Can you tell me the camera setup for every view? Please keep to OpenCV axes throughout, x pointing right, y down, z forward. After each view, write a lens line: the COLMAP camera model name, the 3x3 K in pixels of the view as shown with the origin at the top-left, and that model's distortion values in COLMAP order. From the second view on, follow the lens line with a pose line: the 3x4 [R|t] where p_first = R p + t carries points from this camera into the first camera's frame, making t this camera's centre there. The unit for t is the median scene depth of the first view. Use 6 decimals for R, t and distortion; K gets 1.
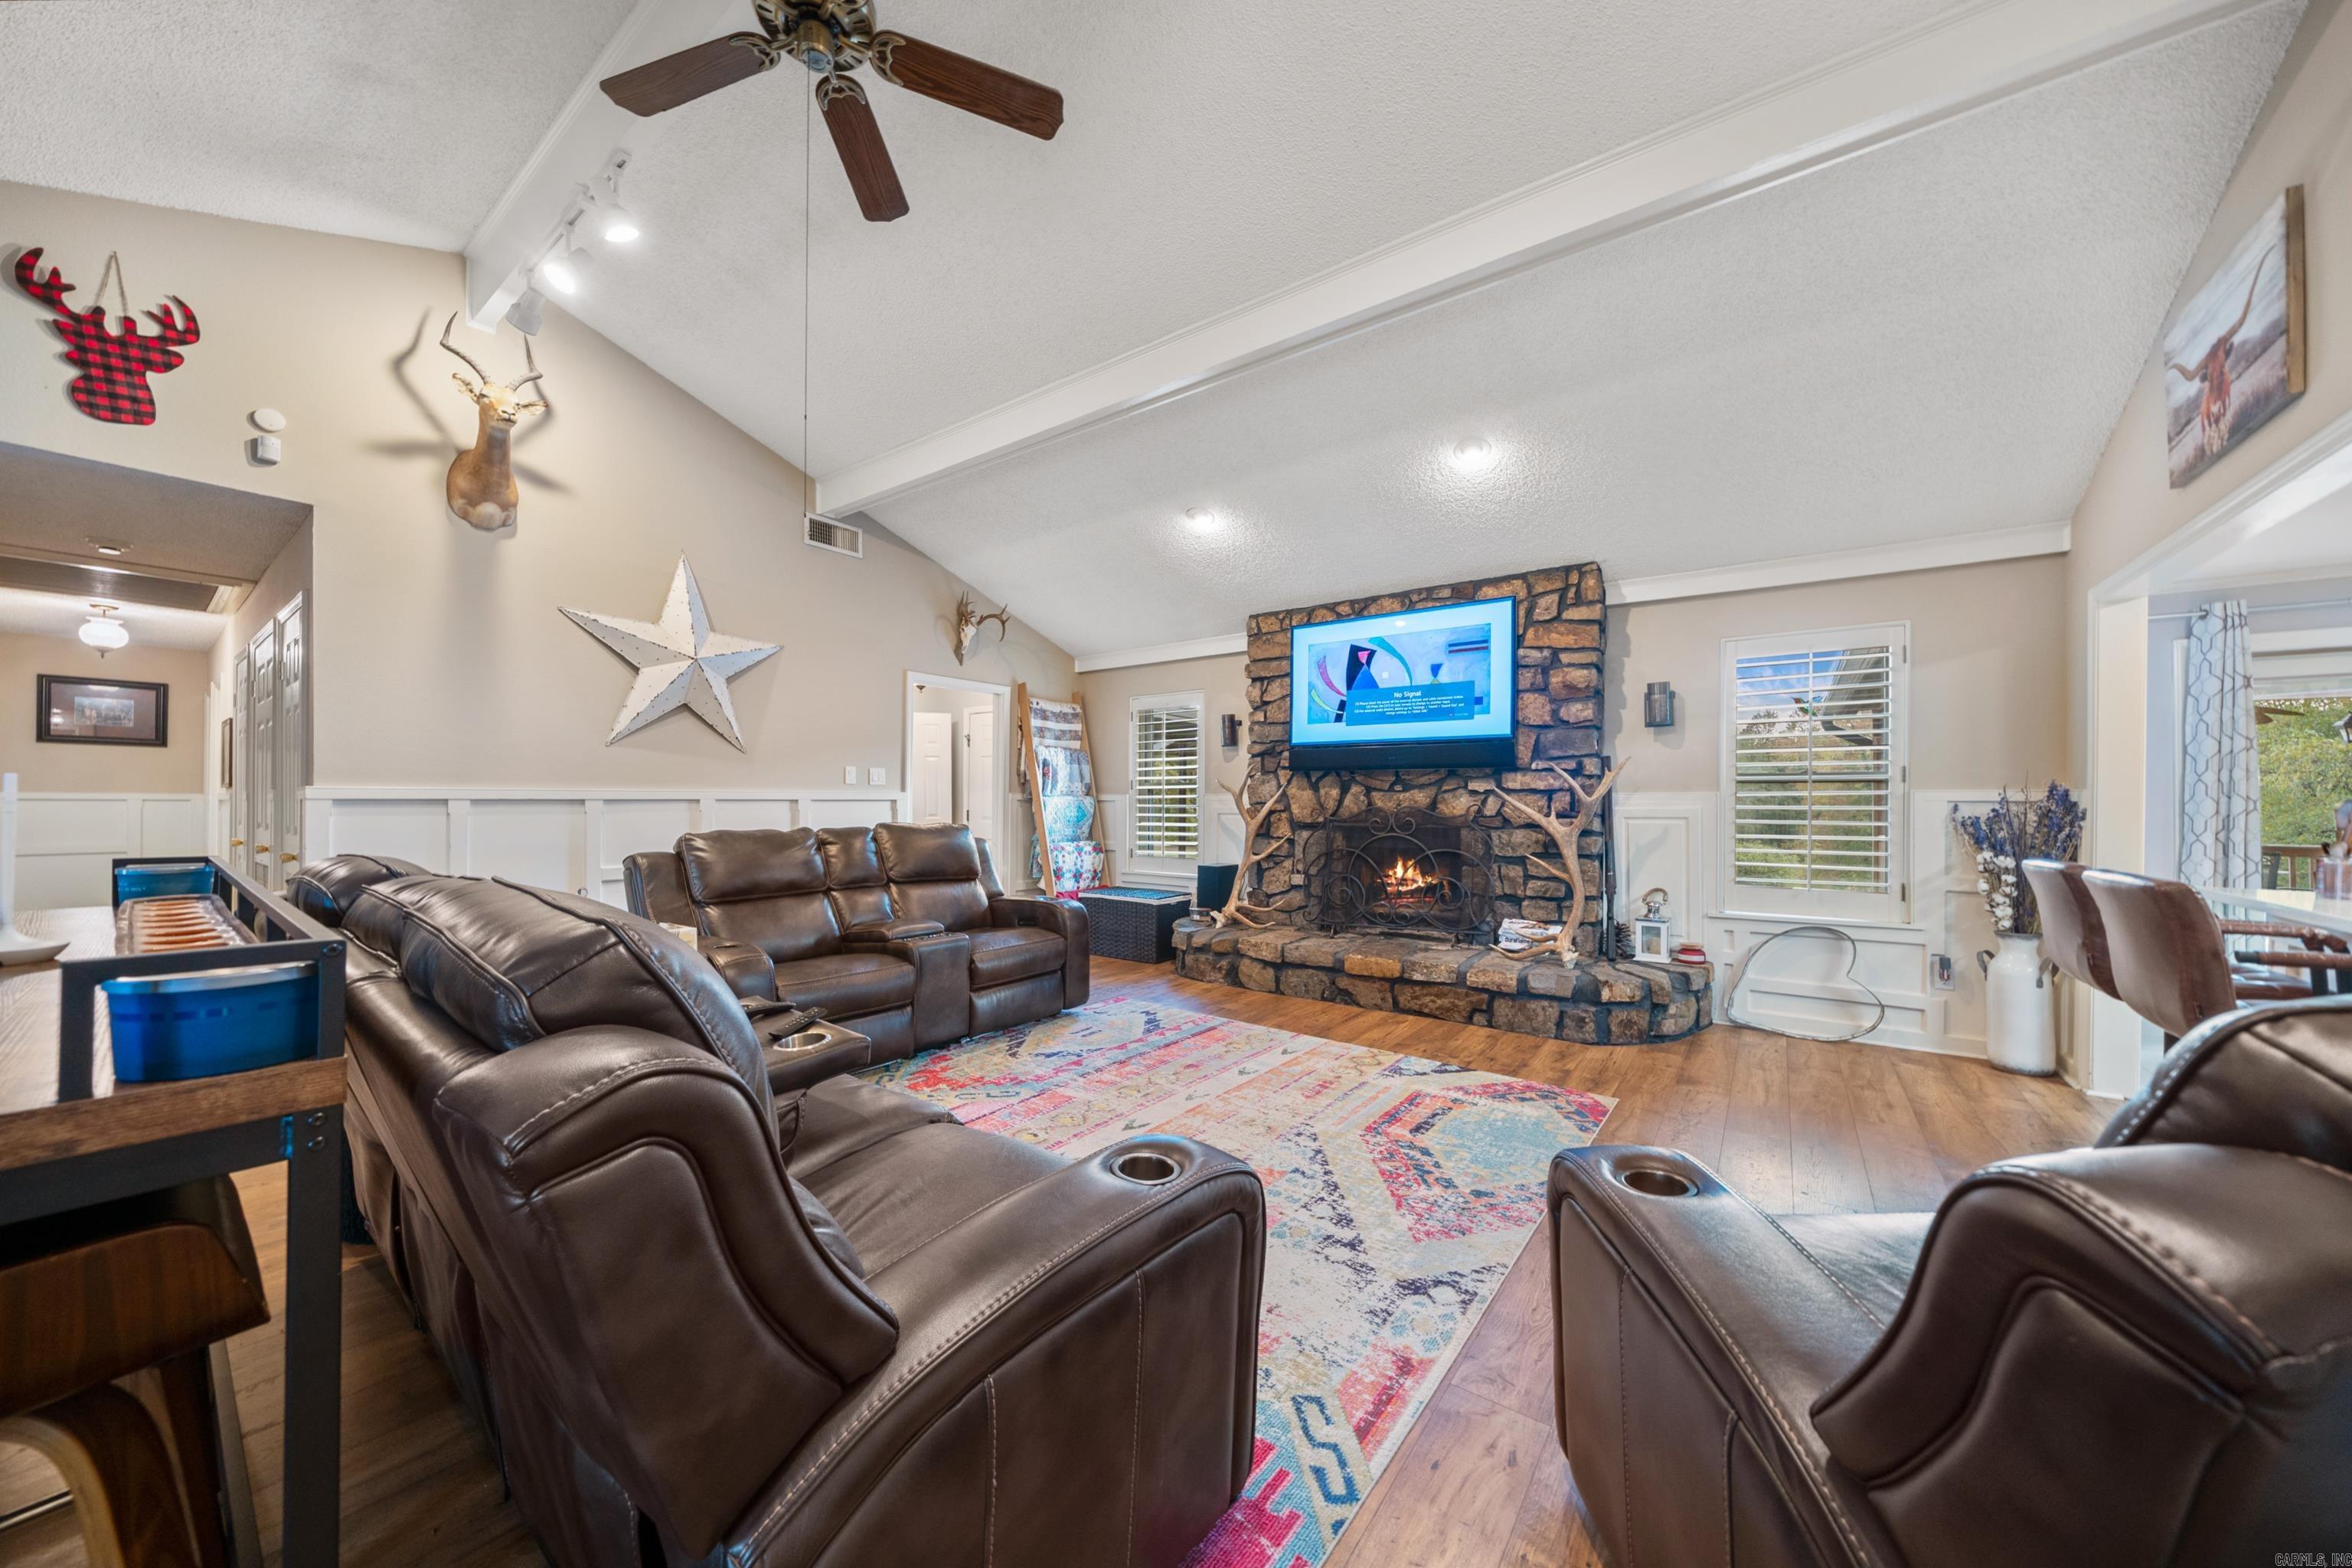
lens RADIAL K [[814.4, 0, 1184.8], [0, 814.4, 788.9], [0, 0, 1]] dist [0.000000, 0.000008]
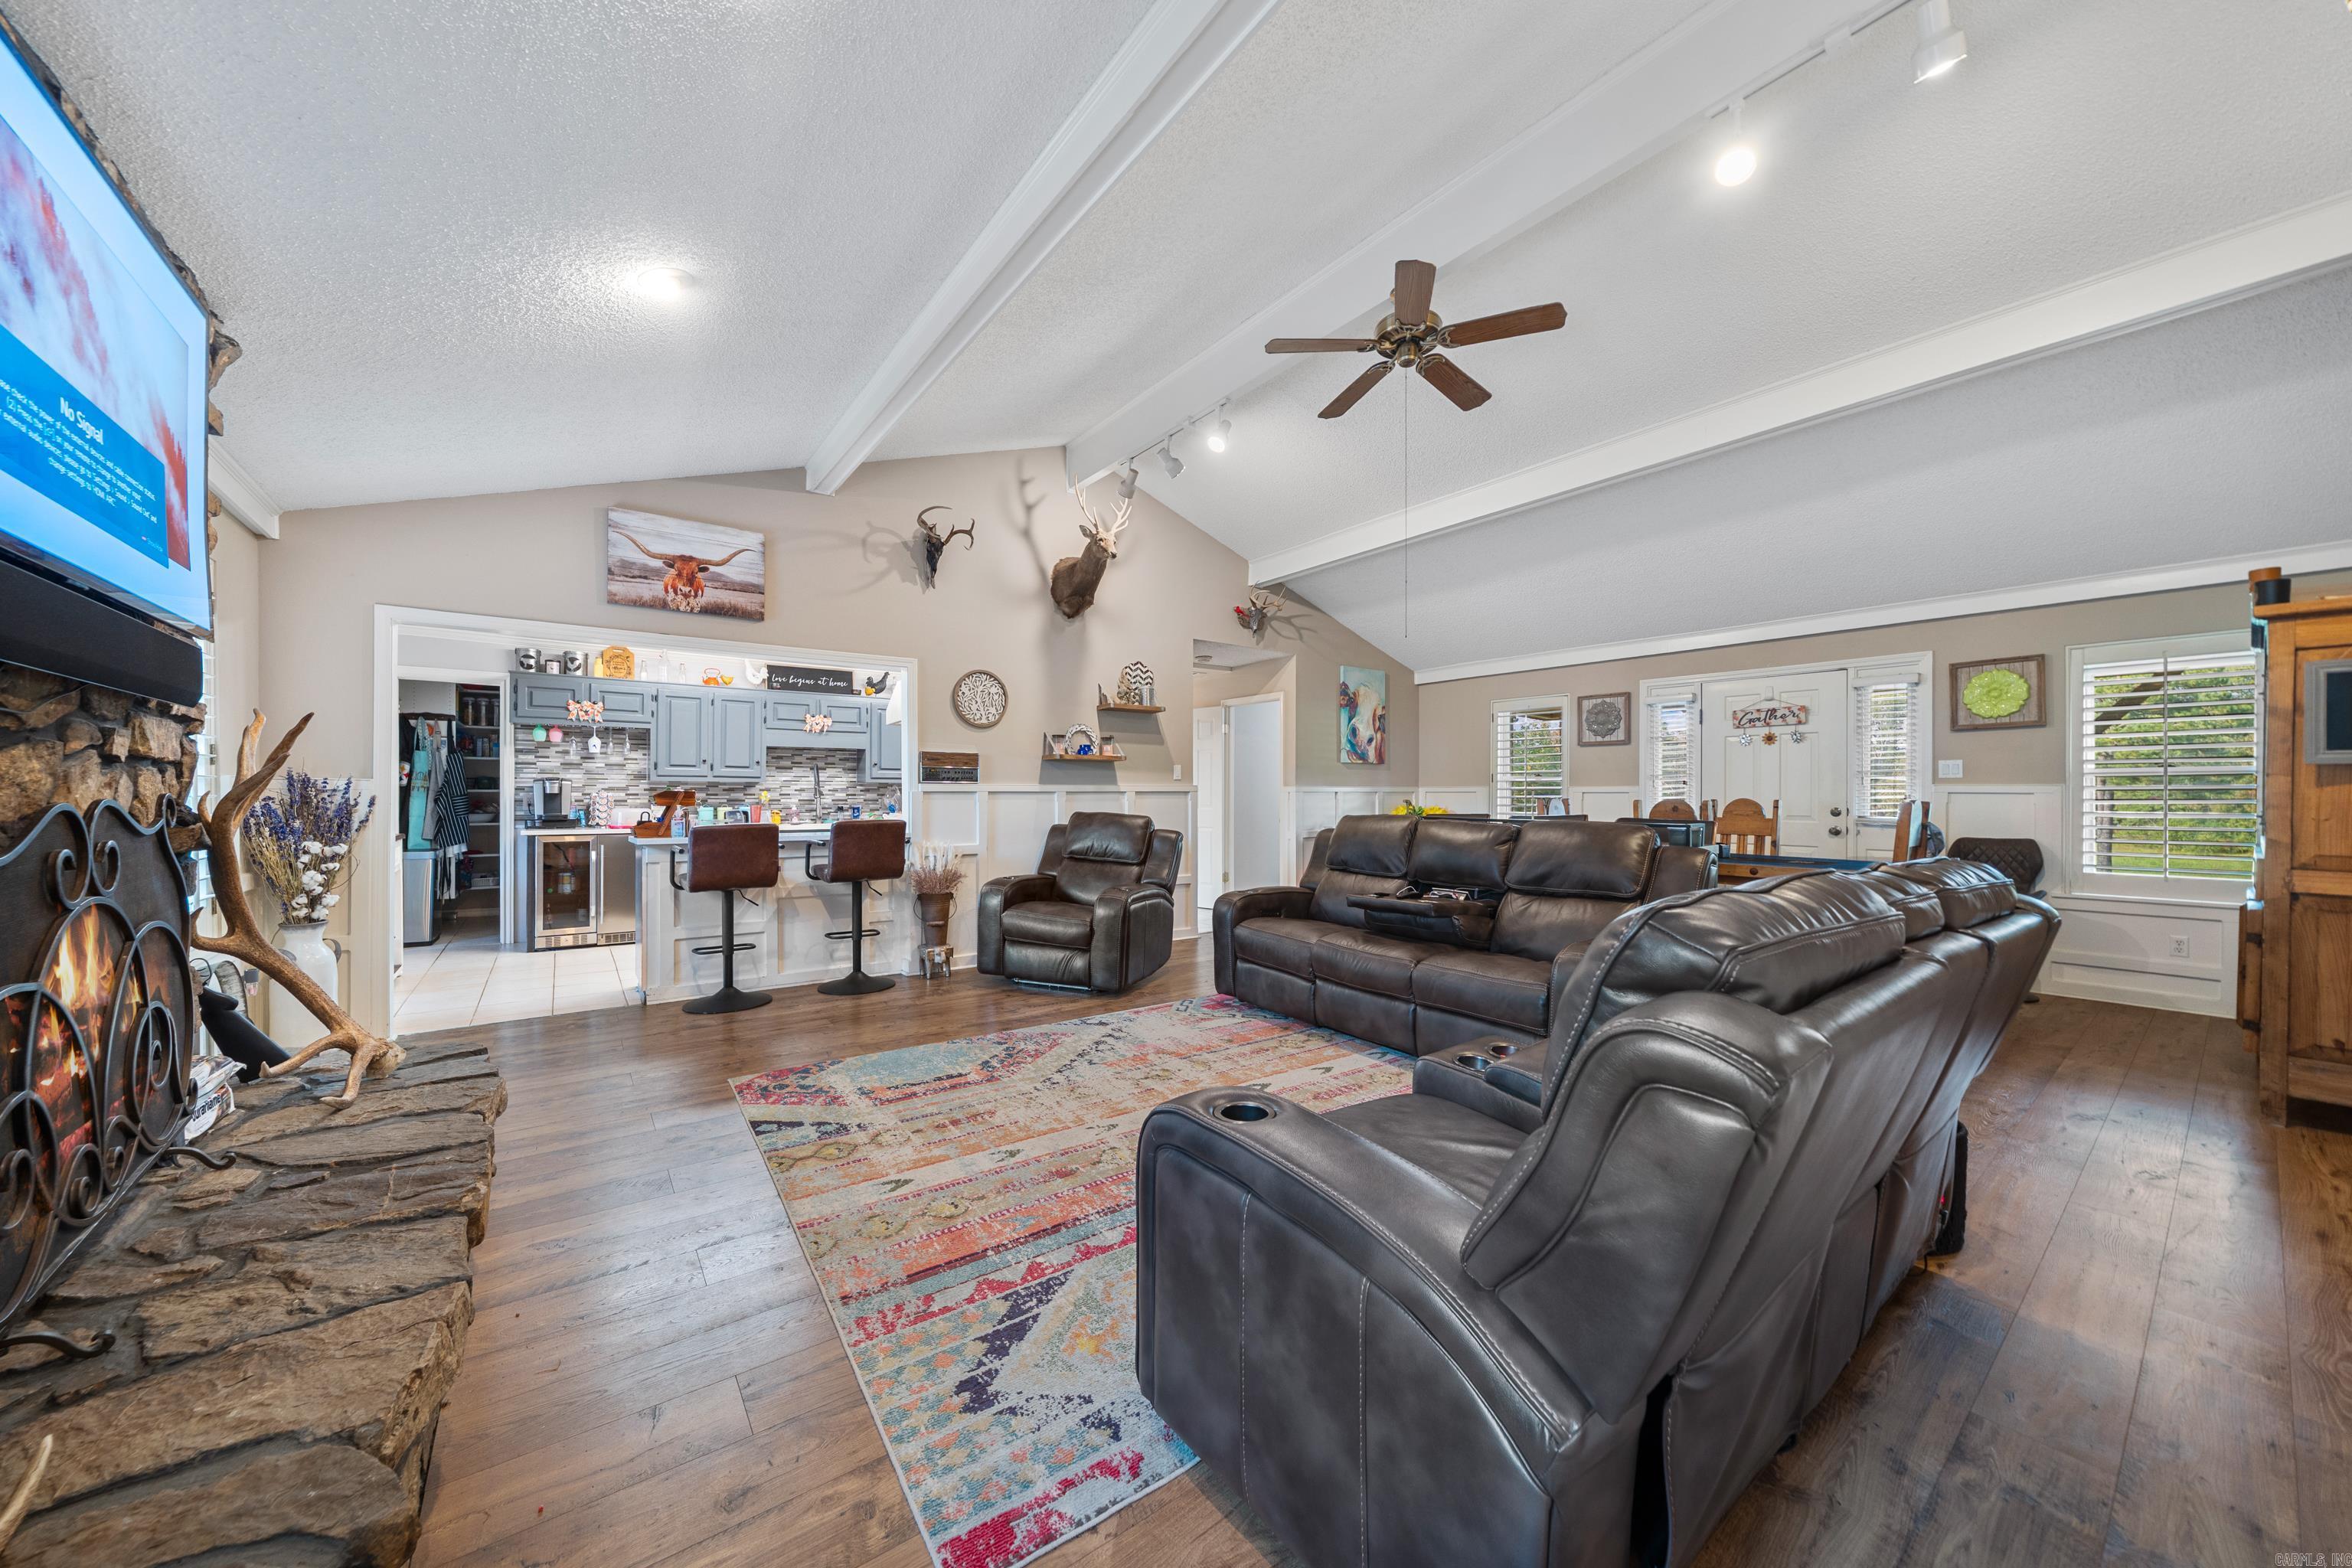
lens RADIAL K [[814.4, 0, 1187.7], [0, 814.4, 802.8], [0, 0, 1]] dist [0.000000, 0.000008]
pose [[-0.959428, 0.007988, 0.281841, -0.325234], [0.007040, 0.999966, -0.004375, 0.035959], [-0.281867, -0.002213, -0.959451, 1.842845]]
